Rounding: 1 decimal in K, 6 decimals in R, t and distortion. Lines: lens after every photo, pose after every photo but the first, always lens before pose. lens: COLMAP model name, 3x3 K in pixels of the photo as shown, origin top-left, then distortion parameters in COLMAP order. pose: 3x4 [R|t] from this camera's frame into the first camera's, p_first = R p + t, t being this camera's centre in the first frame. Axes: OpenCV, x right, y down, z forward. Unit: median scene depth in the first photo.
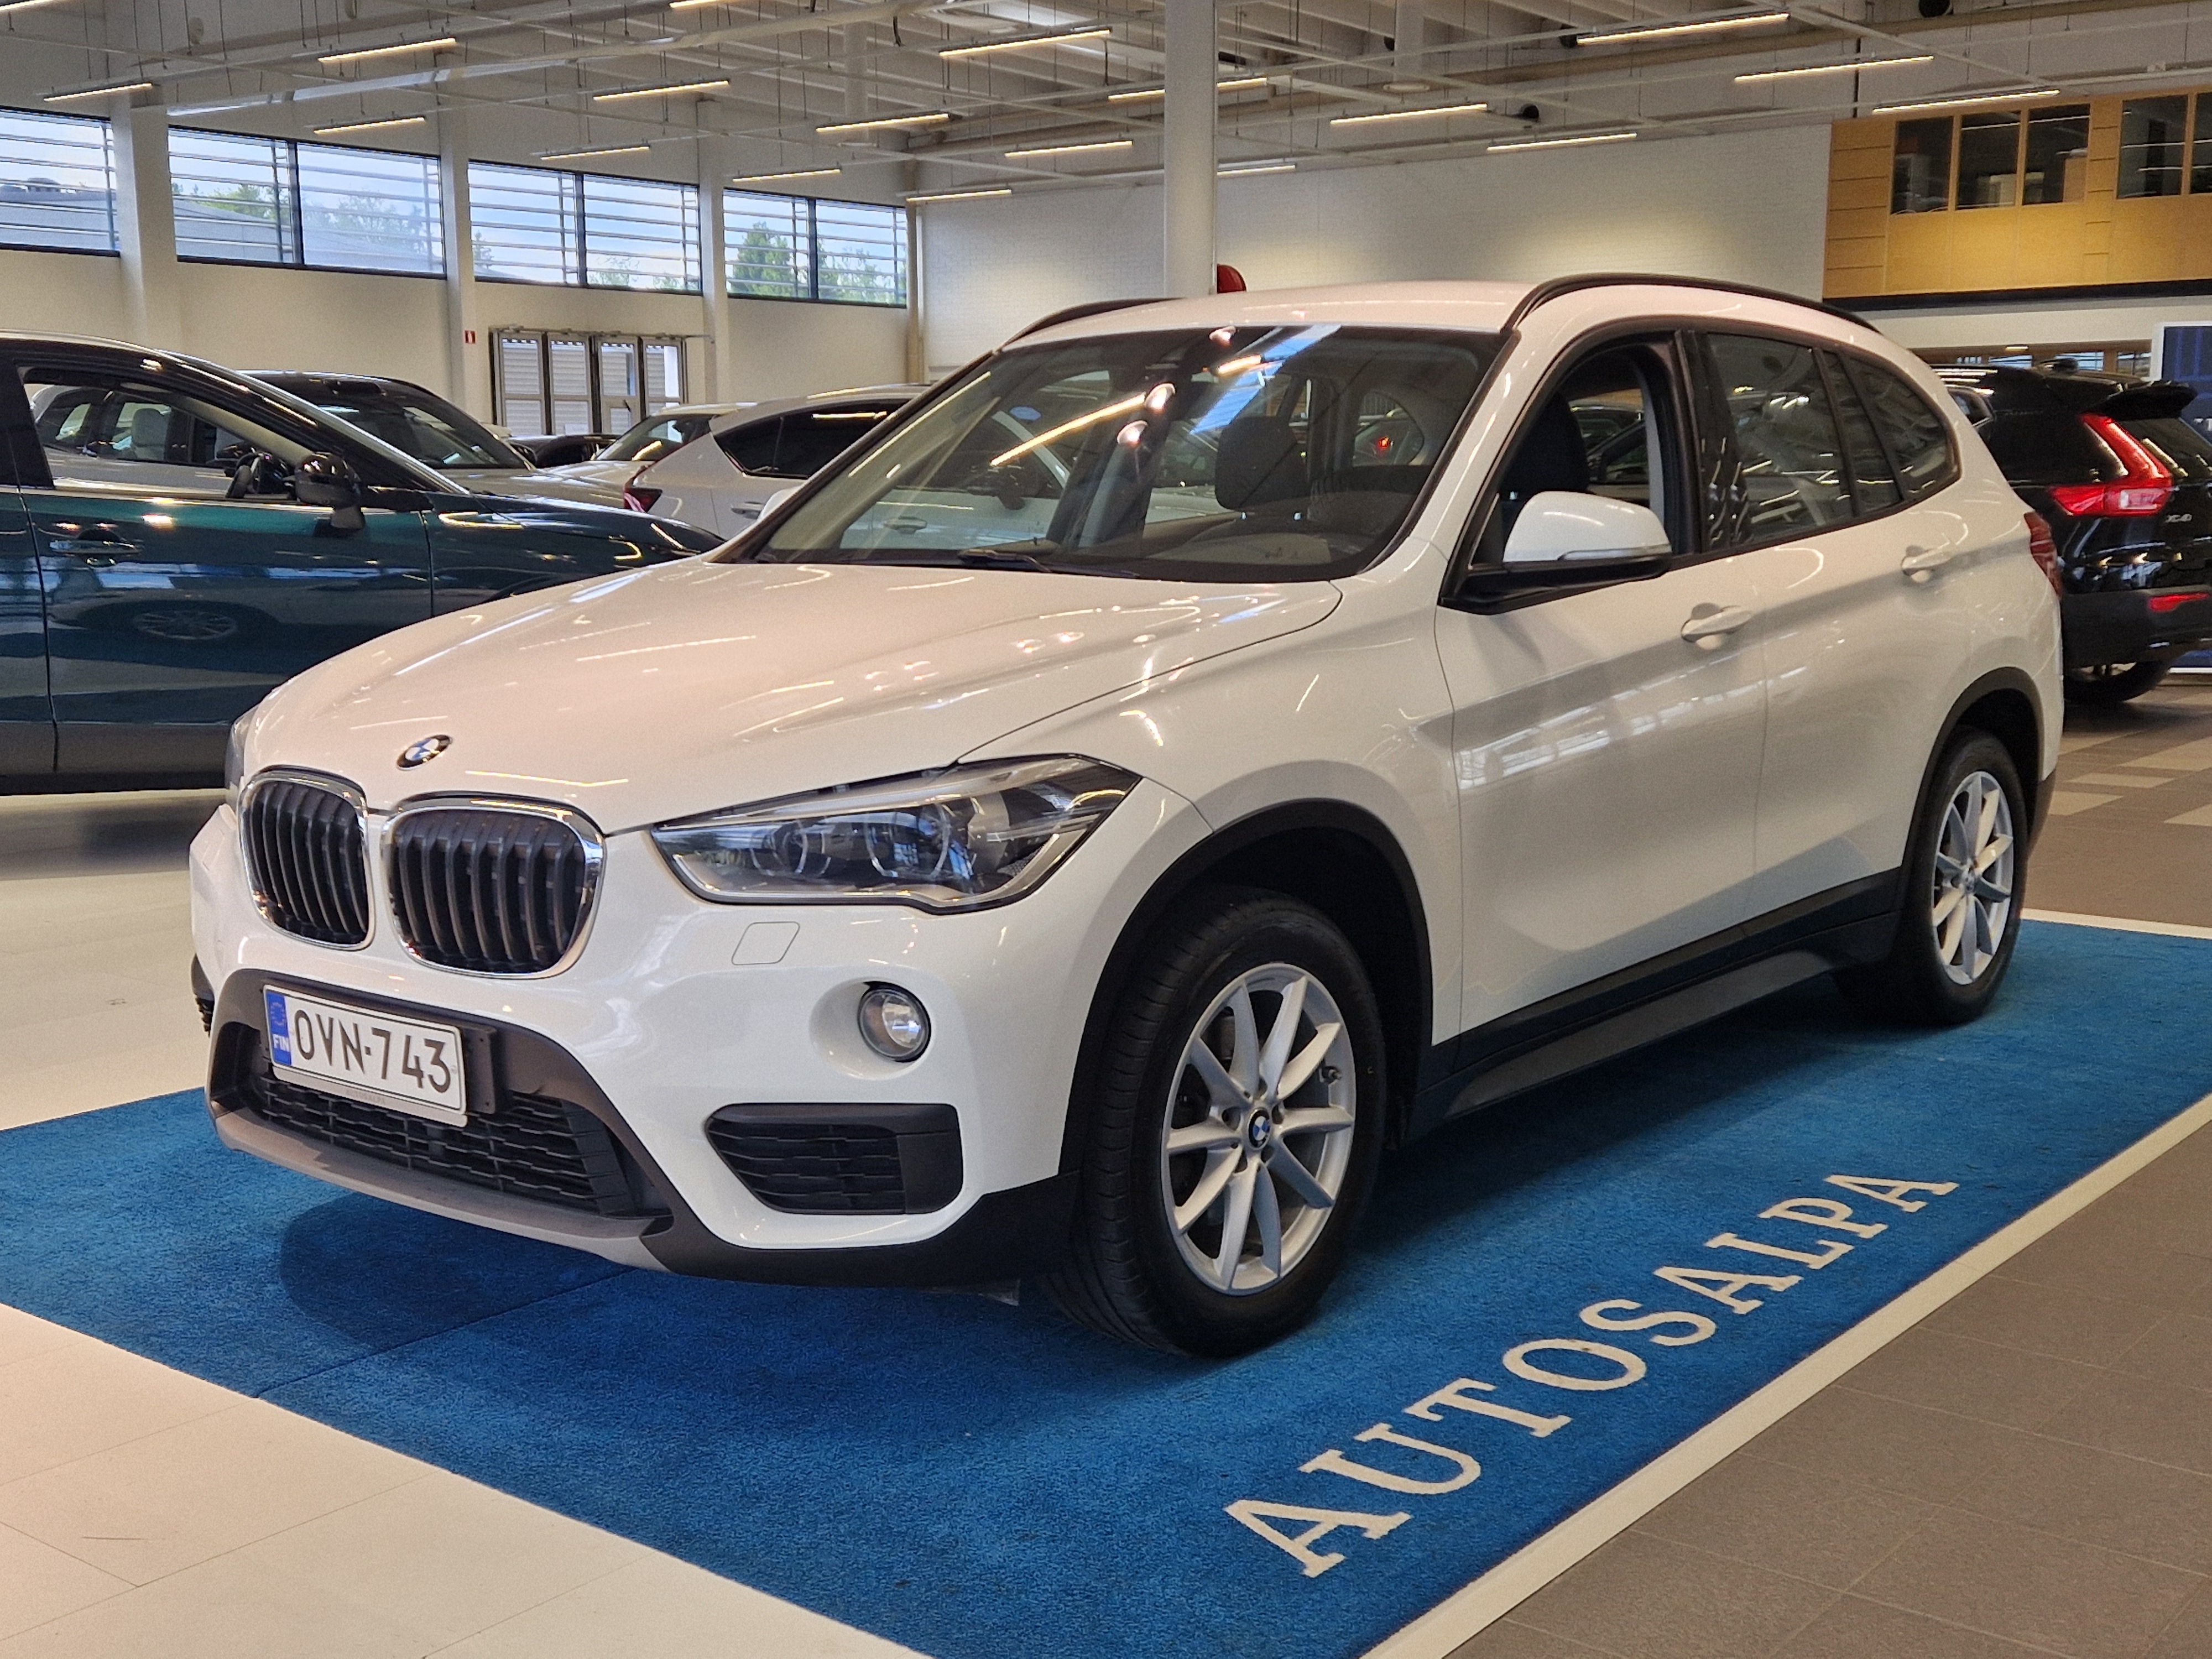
lens RADIAL K [[1511.4, 0, 1109.9], [0, 1511.4, 838.7], [0, 0, 1]] dist [0.072024, -0.065893]
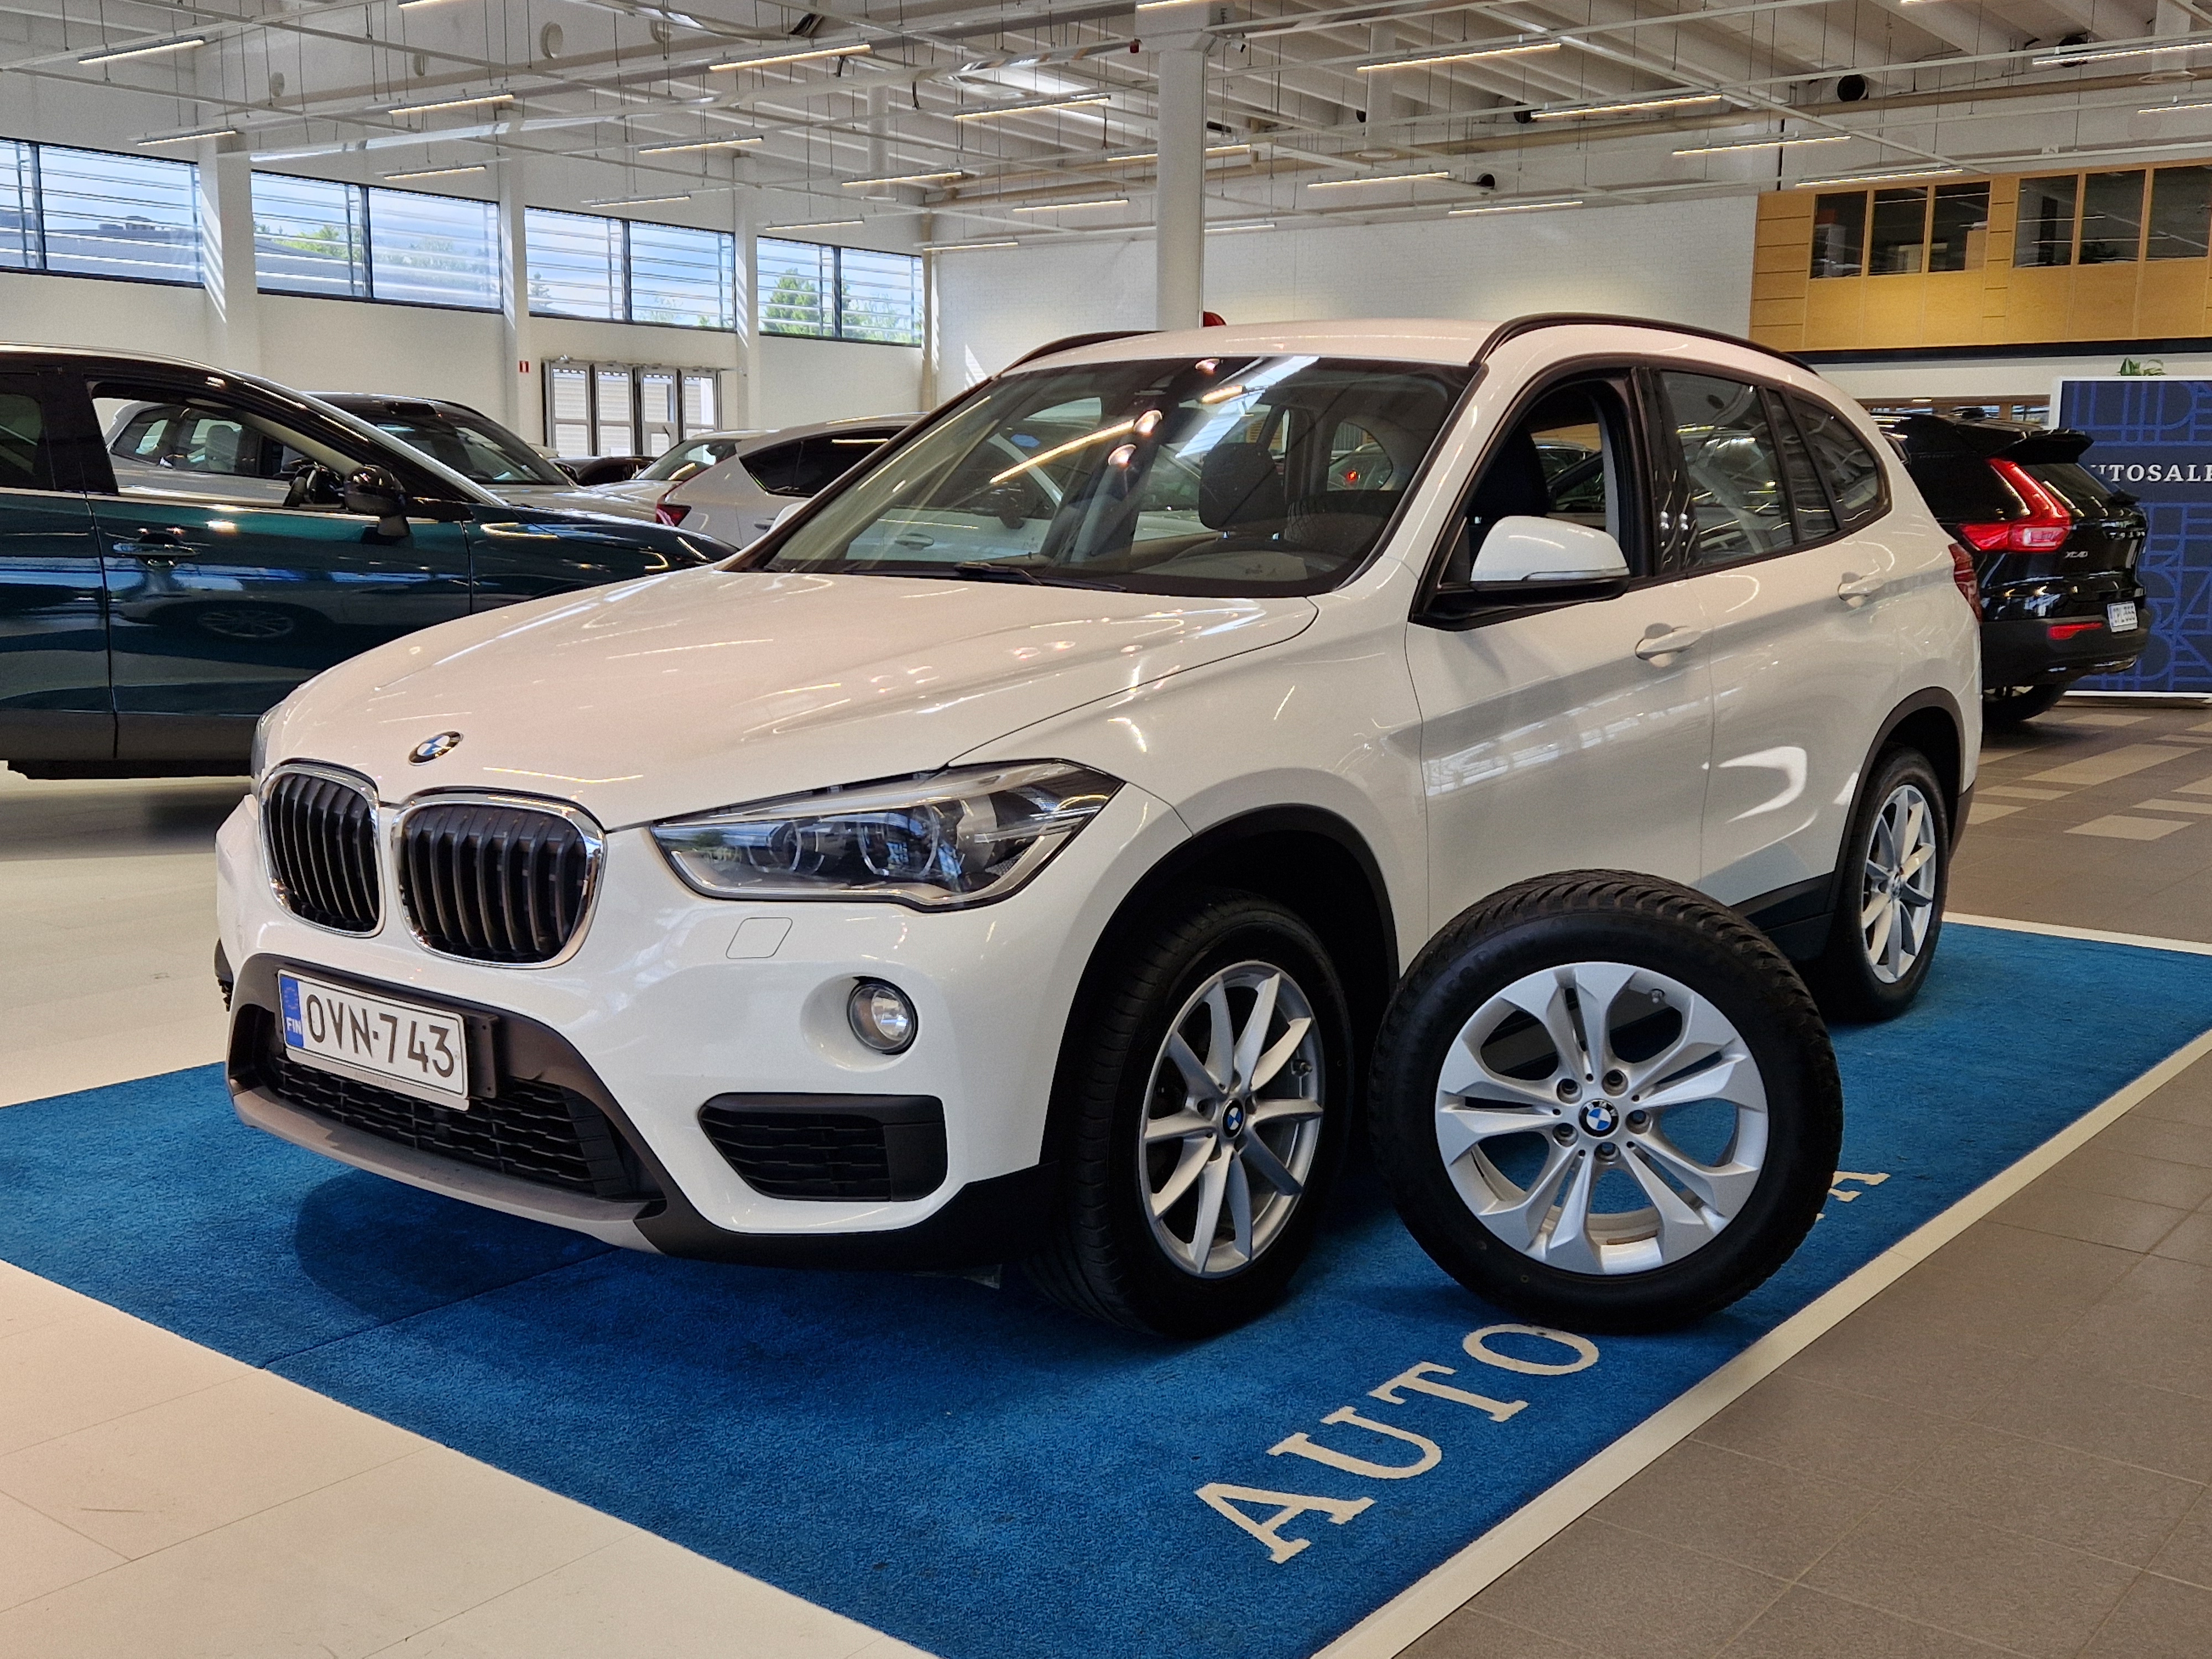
lens RADIAL K [[2309.8, 0, 1062.9], [0, 2309.8, 936.1], [0, 0, 1]] dist [0.099317, -0.246733]
pose [[0.999867, 0.014327, 0.007837, -0.034542], [-0.014262, 0.999863, -0.008406, 0.083557], [-0.007957, 0.008293, 0.999934, -0.620269]]
